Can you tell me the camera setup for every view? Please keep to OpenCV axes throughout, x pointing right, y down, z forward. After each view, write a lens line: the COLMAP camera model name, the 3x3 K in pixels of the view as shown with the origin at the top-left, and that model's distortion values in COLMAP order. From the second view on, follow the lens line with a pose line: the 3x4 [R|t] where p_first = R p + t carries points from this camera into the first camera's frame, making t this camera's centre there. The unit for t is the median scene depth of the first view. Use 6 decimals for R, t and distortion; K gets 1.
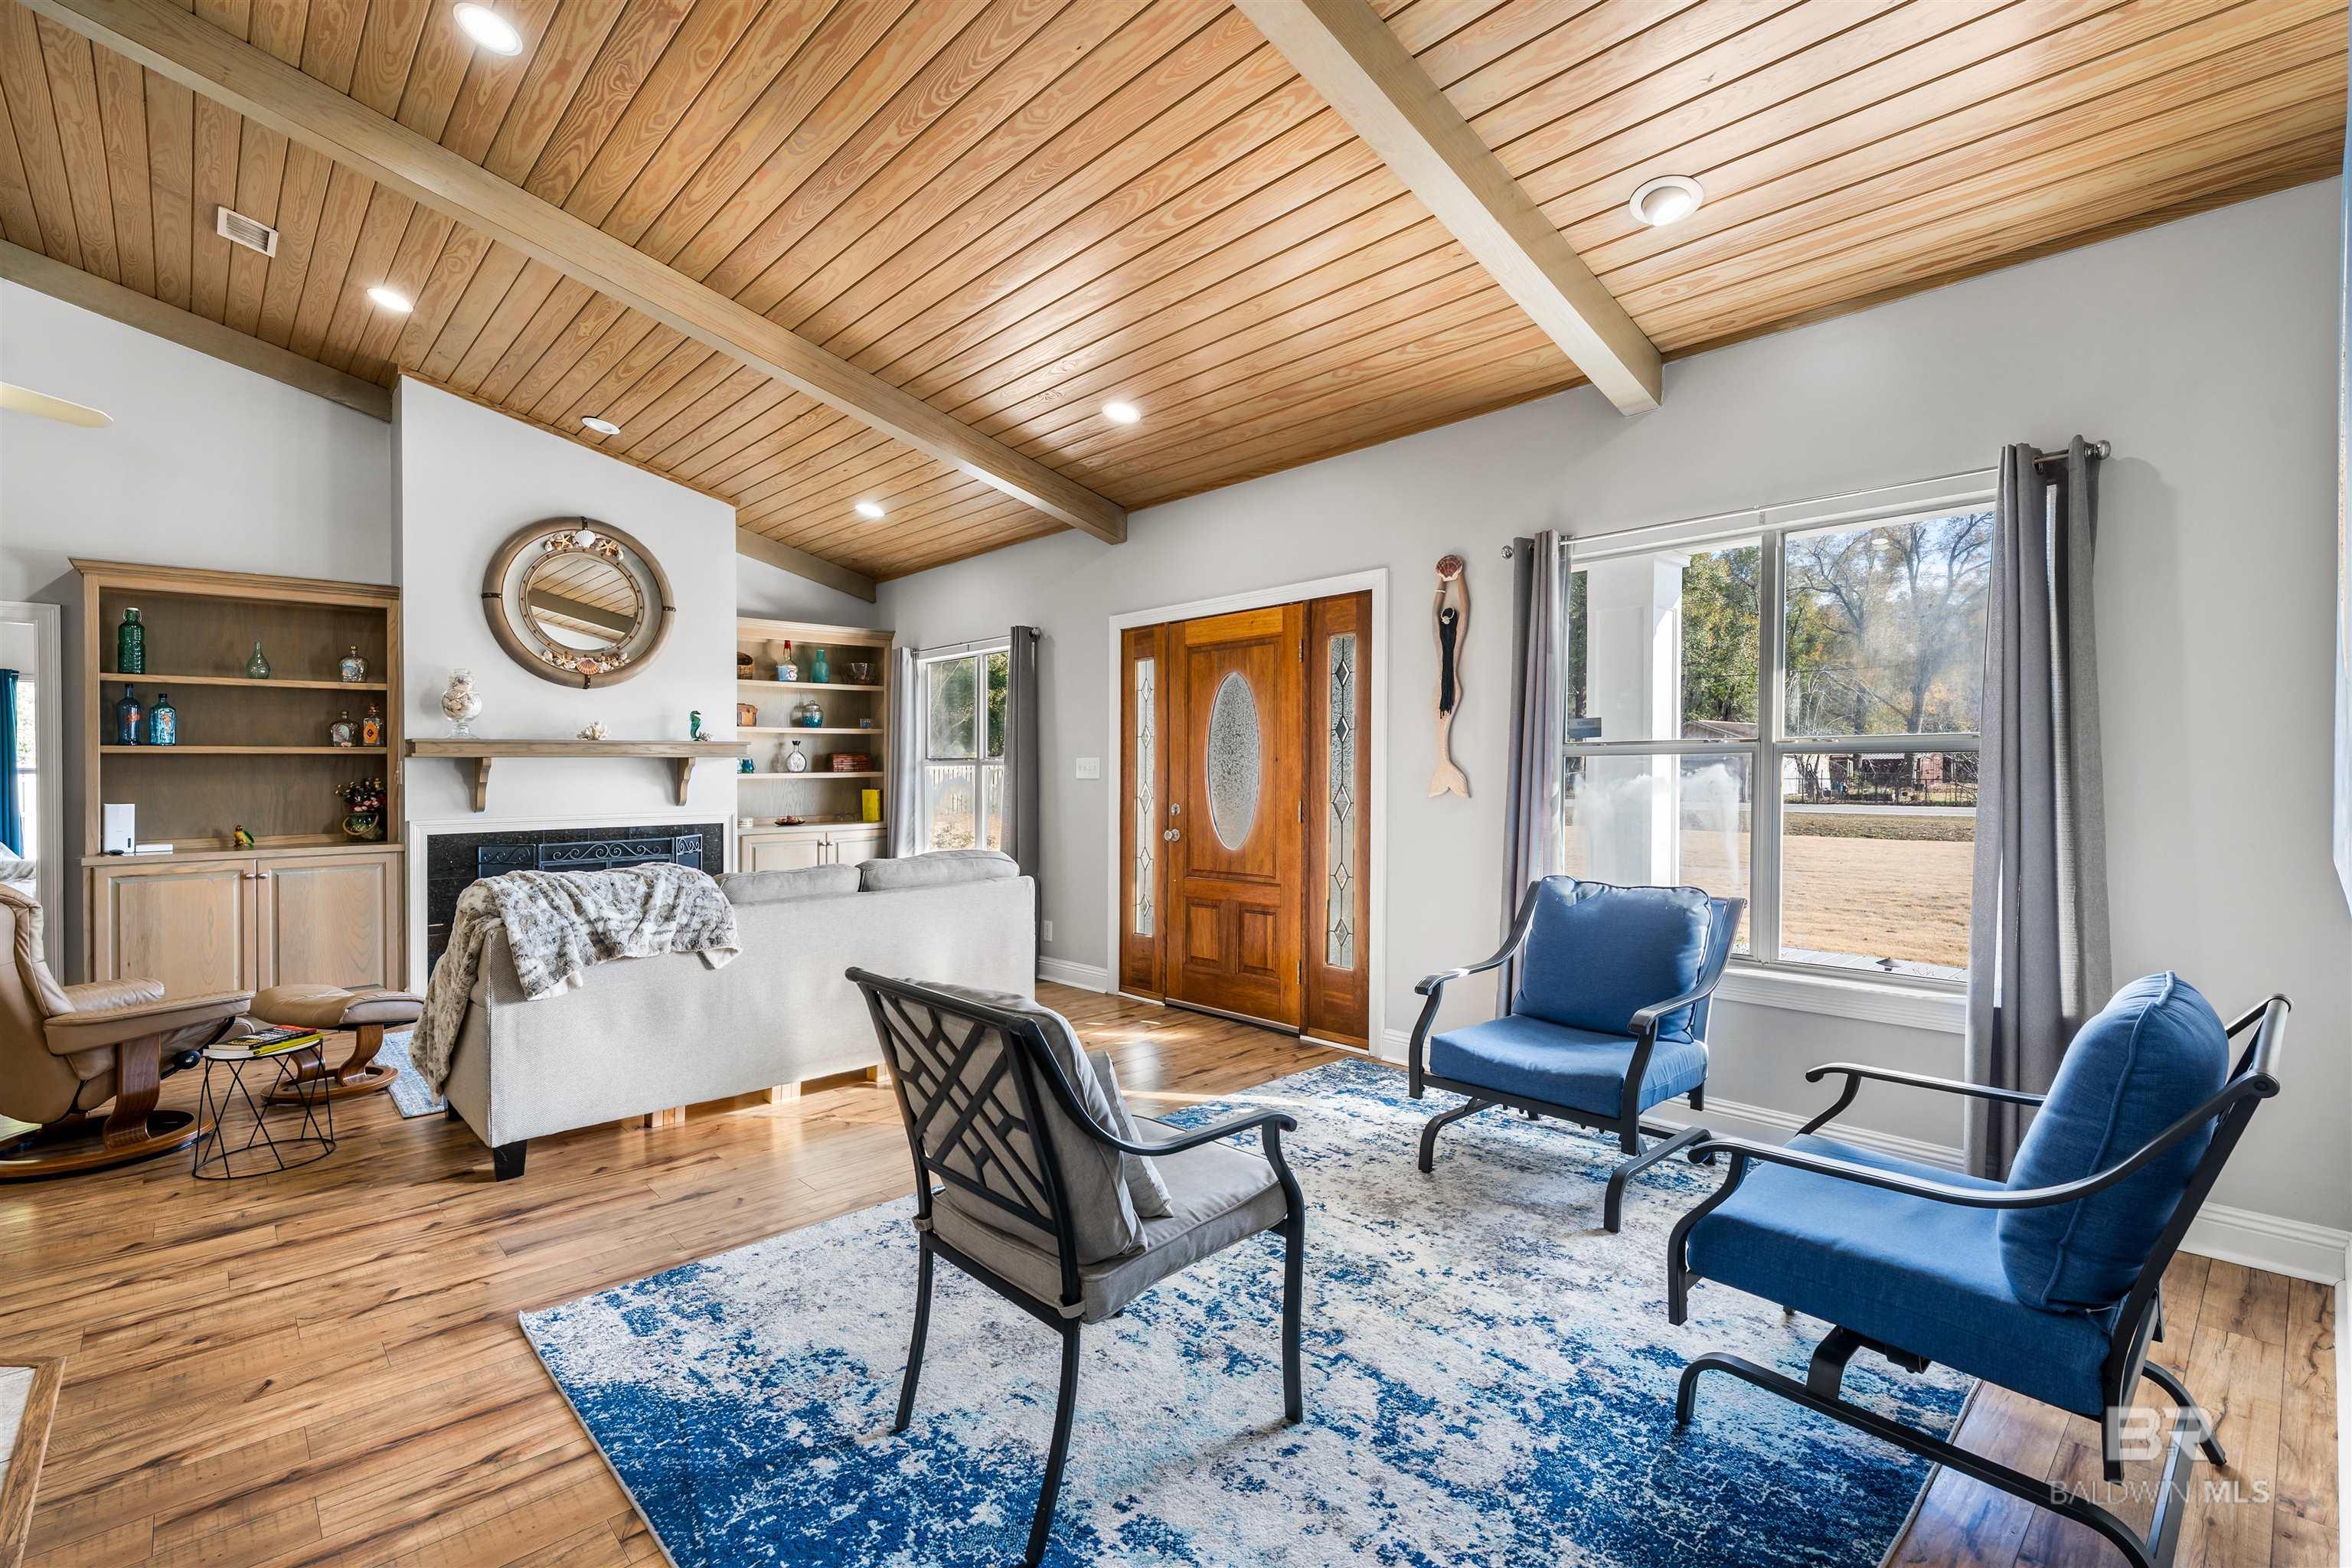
lens RADIAL K [[1059.6, 0, 1183.0], [0, 1059.6, 785.4], [0, 0, 1]] dist [-0.000207, 0.000241]
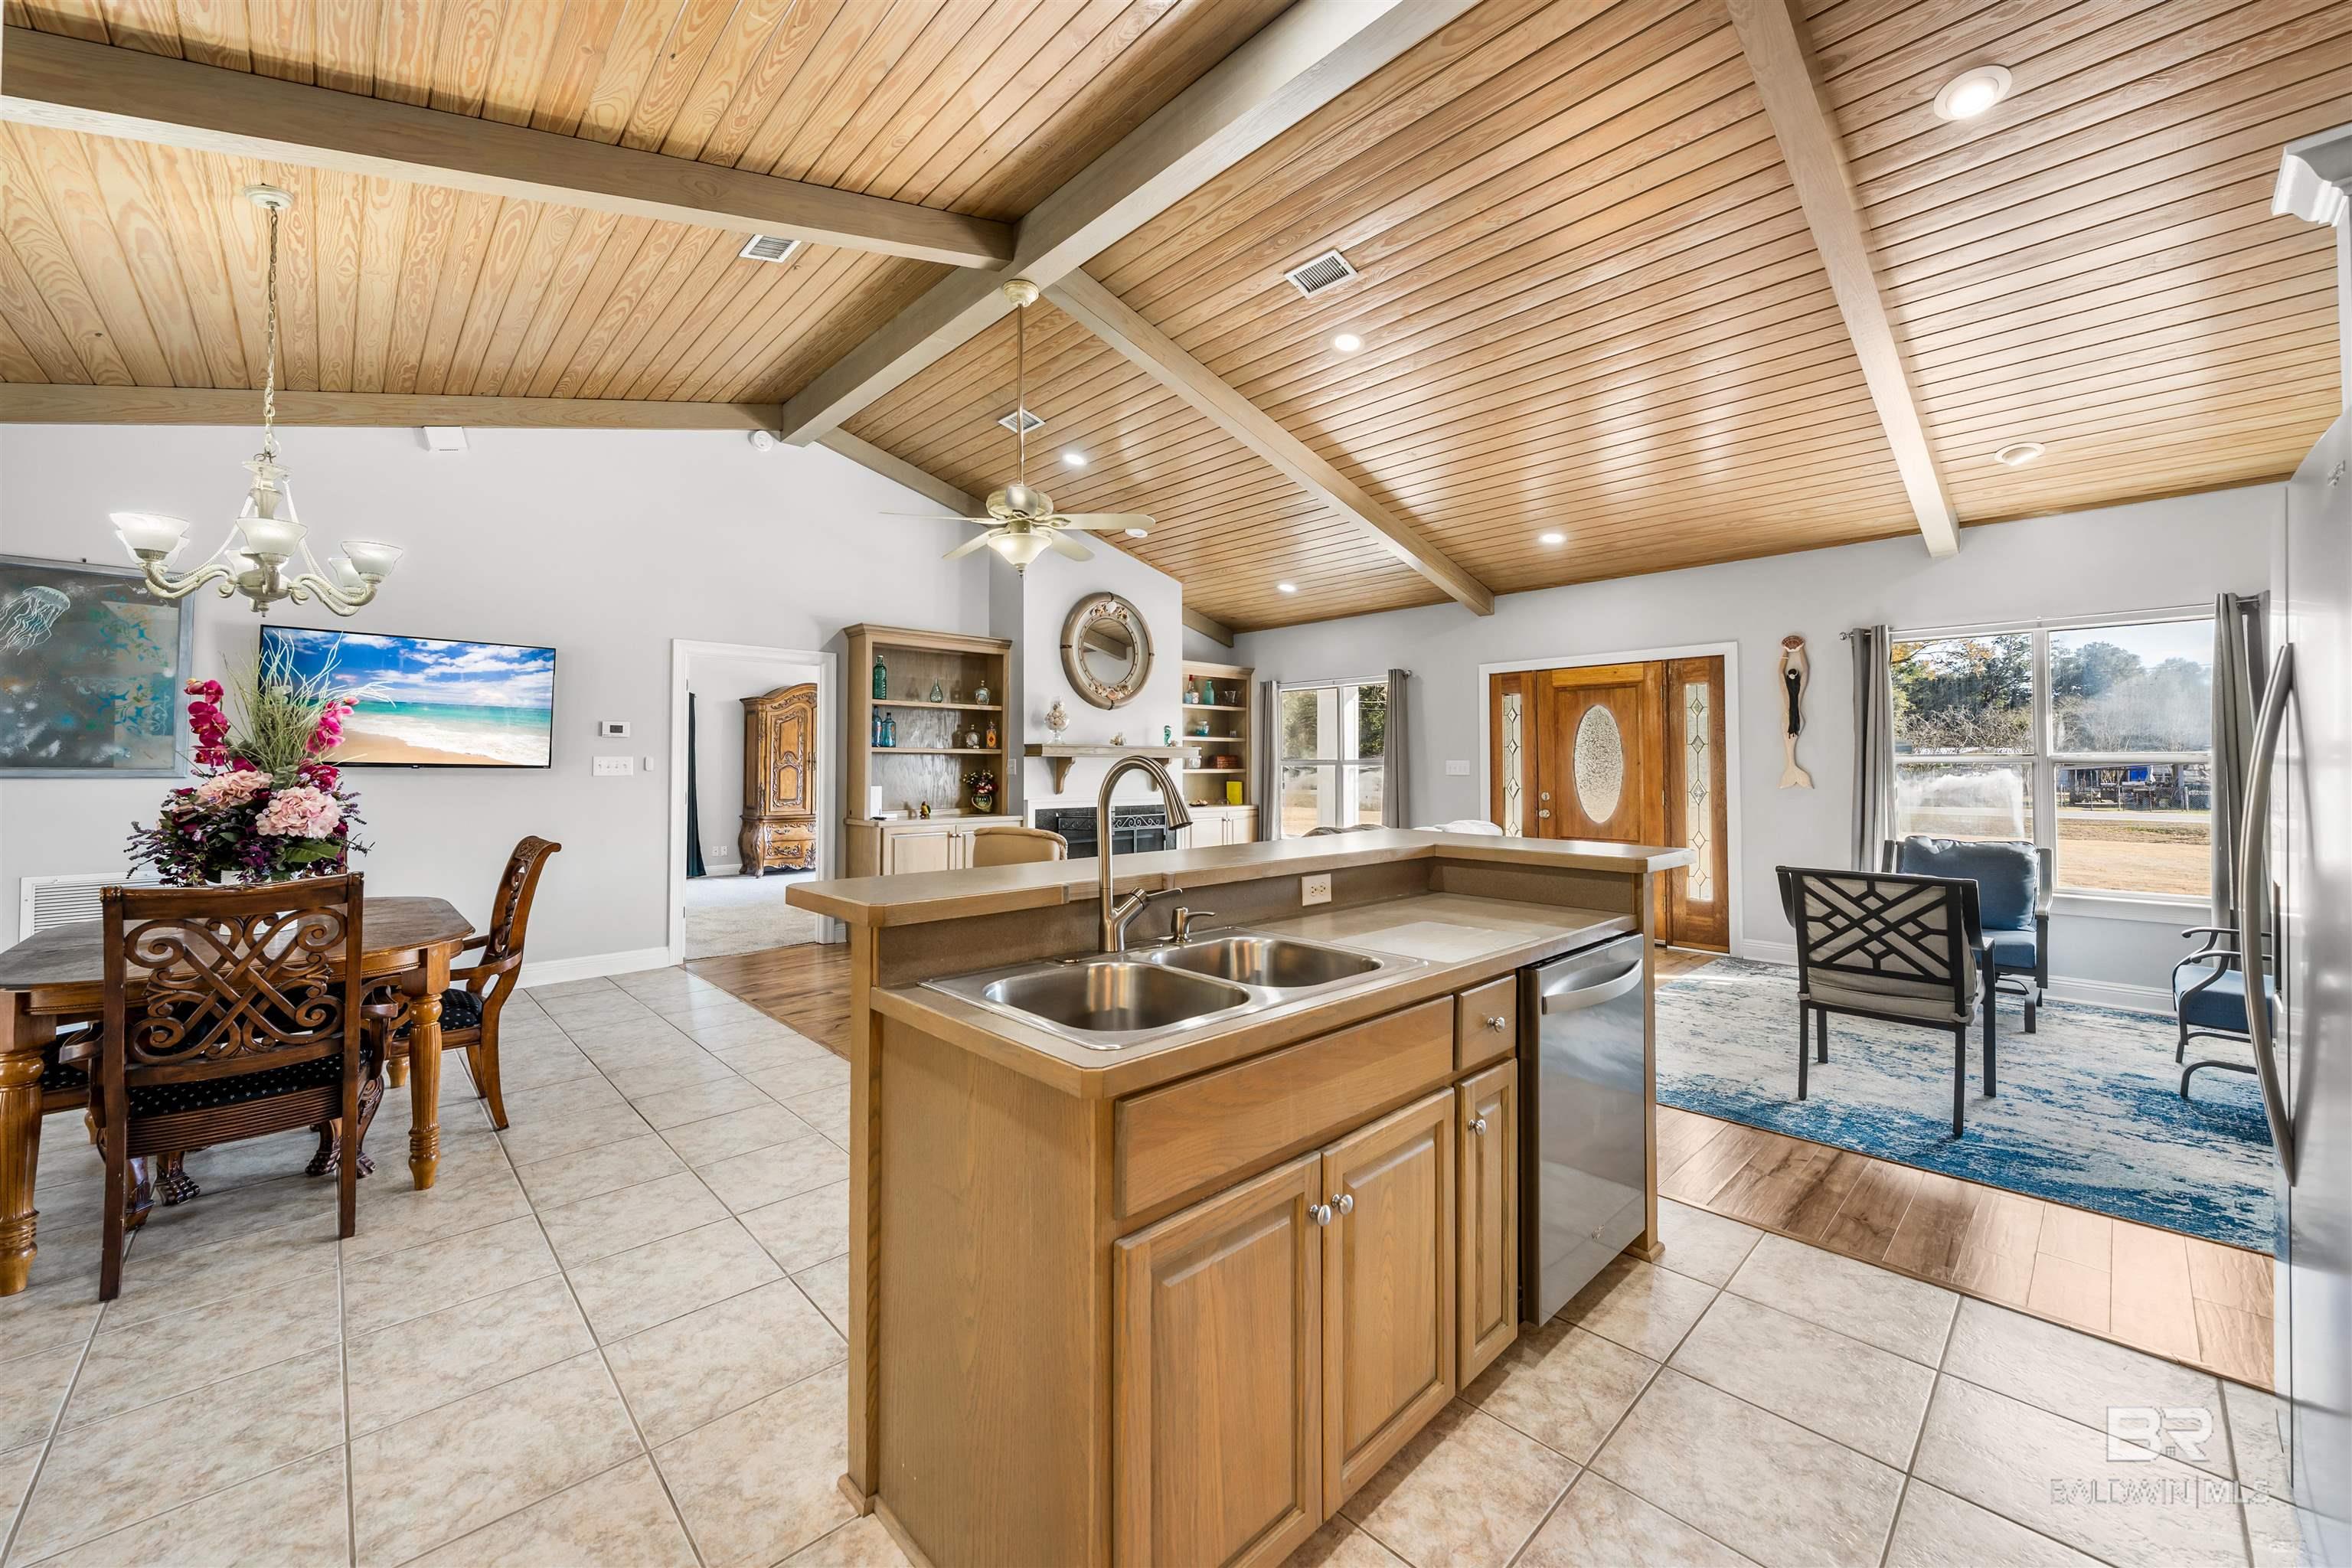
lens RADIAL K [[902.1, 0, 1183.4], [0, 902.1, 743.2], [0, 0, 1]] dist [-0.001060, 0.000044]
pose [[0.999871, 0.009416, 0.013051, -0.558390], [-0.008841, 0.999019, -0.043382, 0.008217], [-0.013446, 0.043261, 0.998973, -0.271598]]
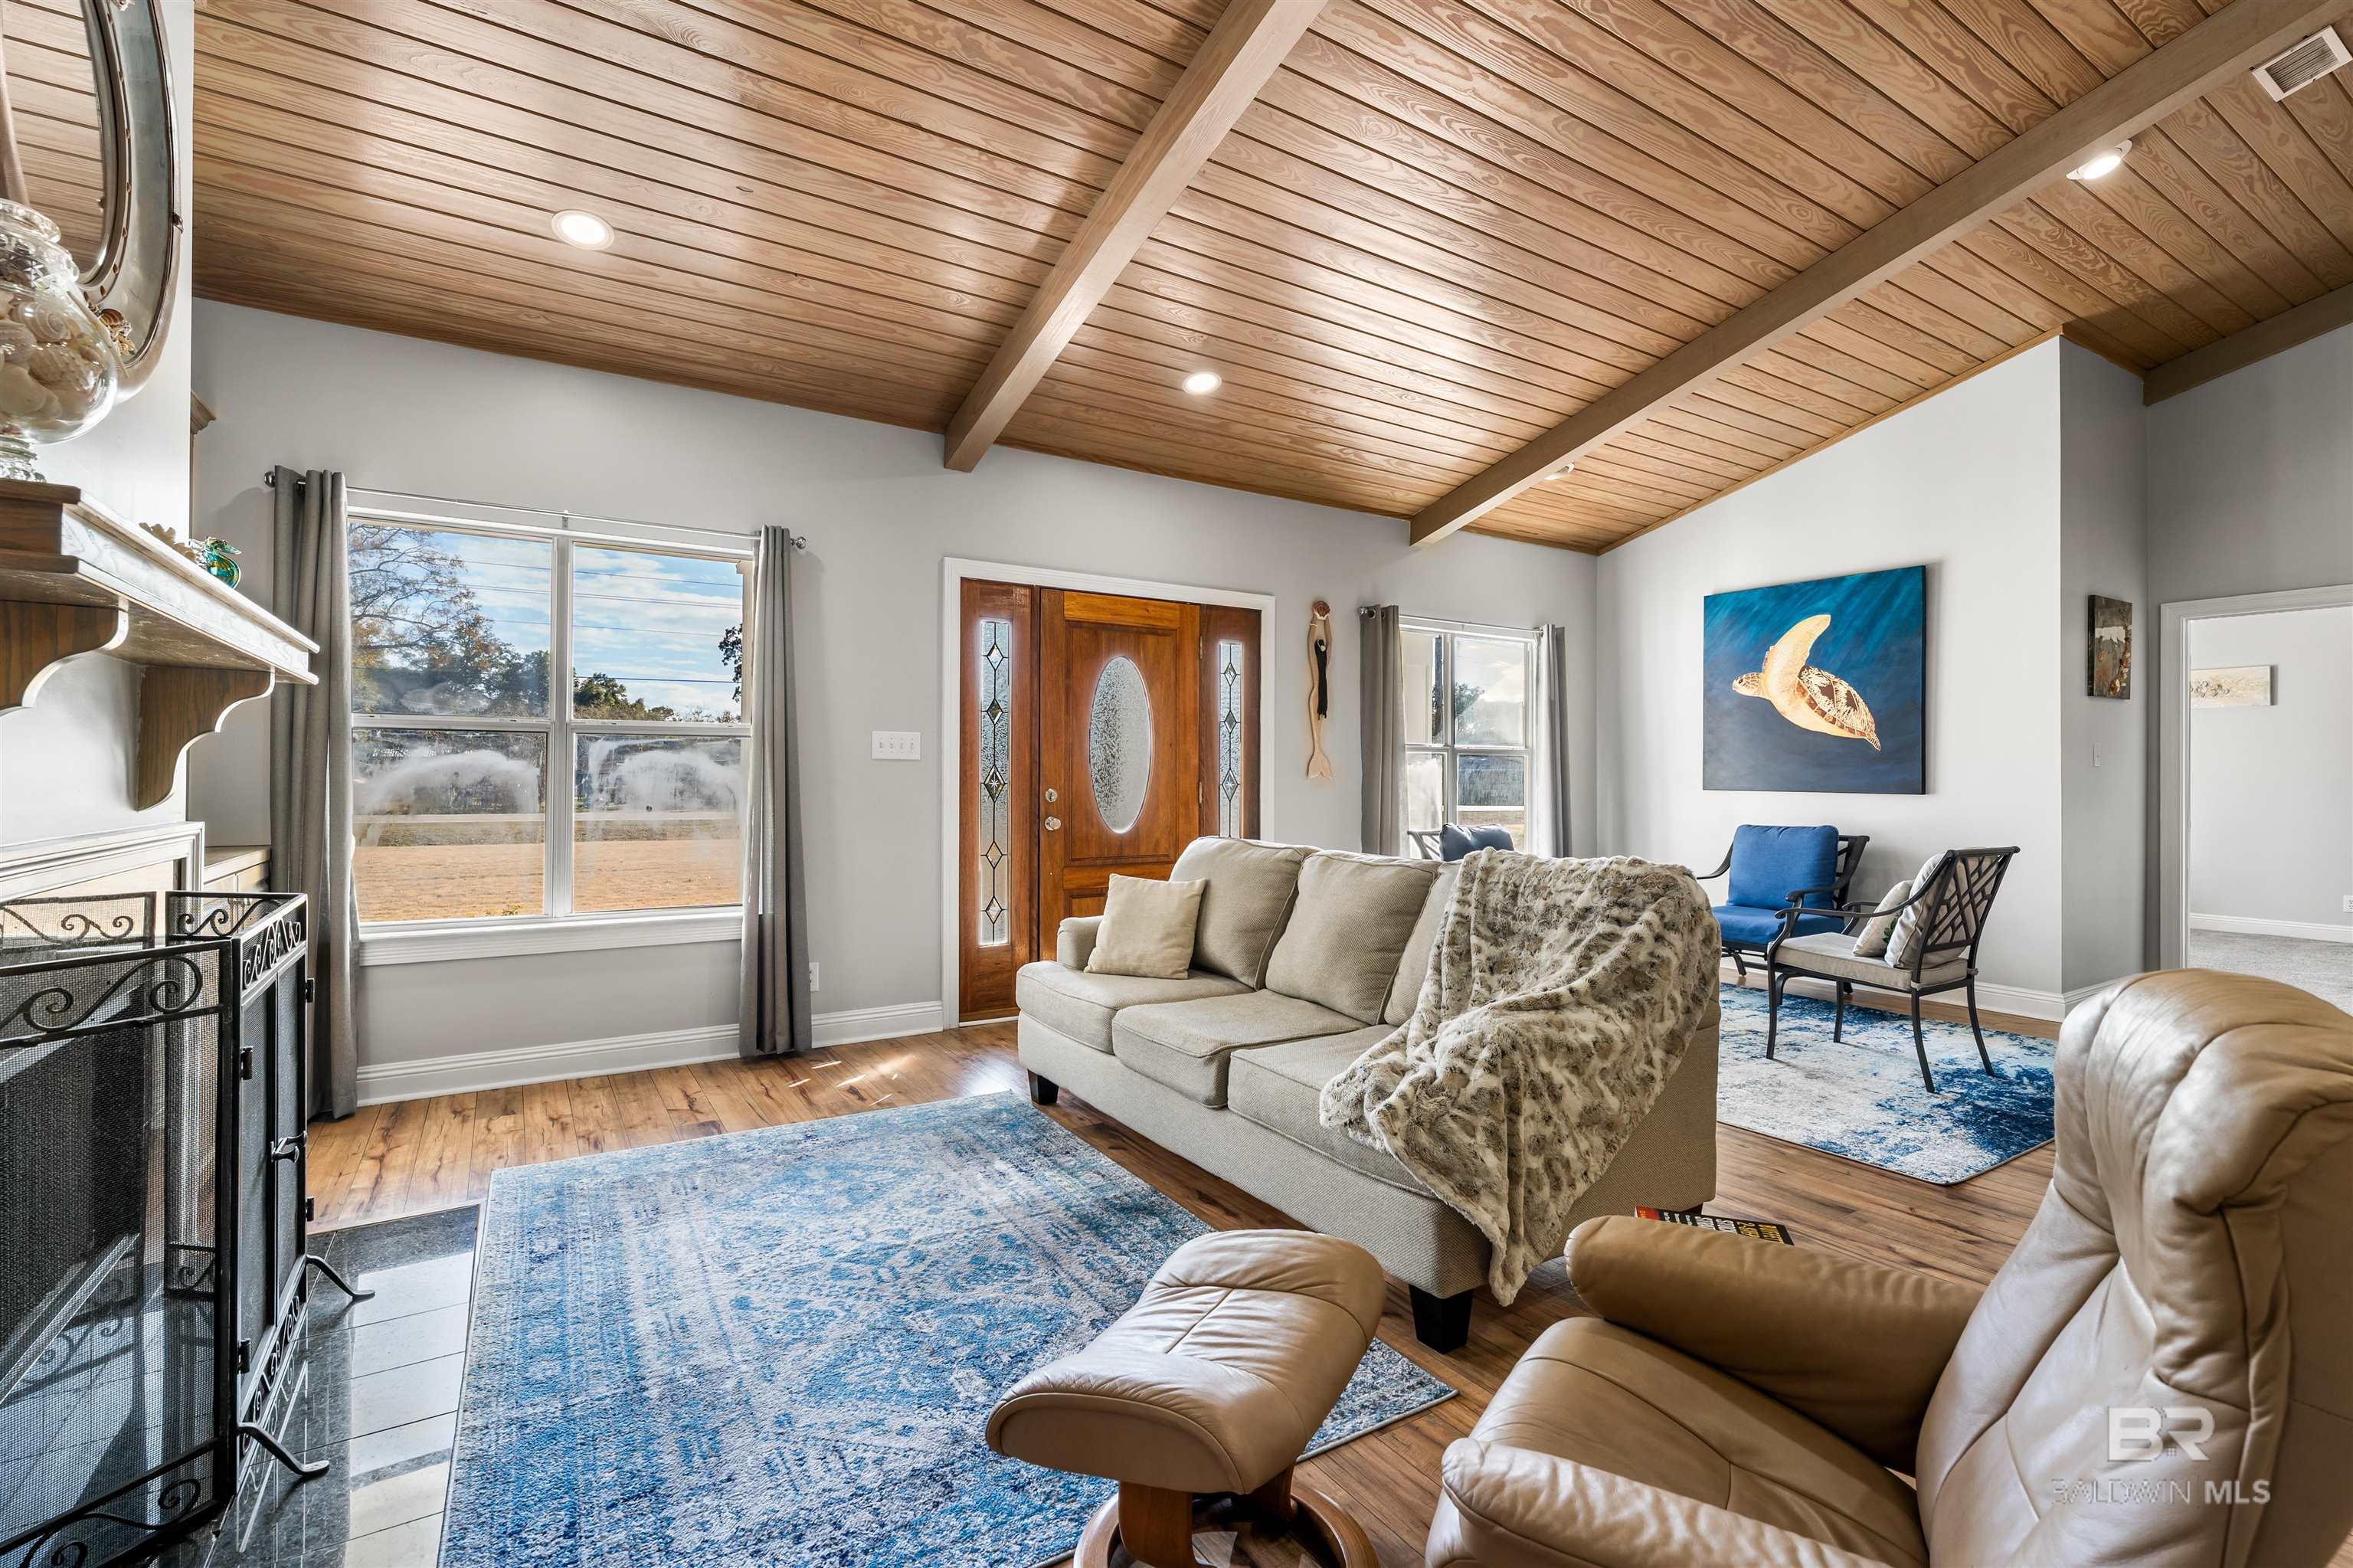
lens RADIAL K [[1060.1, 0, 1183.5], [0, 1060.1, 785.4], [0, 0, 1]] dist [-0.000207, 0.000241]
pose [[0.182901, 0.003844, 0.983124, -0.925265], [0.010434, 0.999928, -0.005851, 0.021926], [-0.983076, 0.011328, 0.182847, 0.764414]]
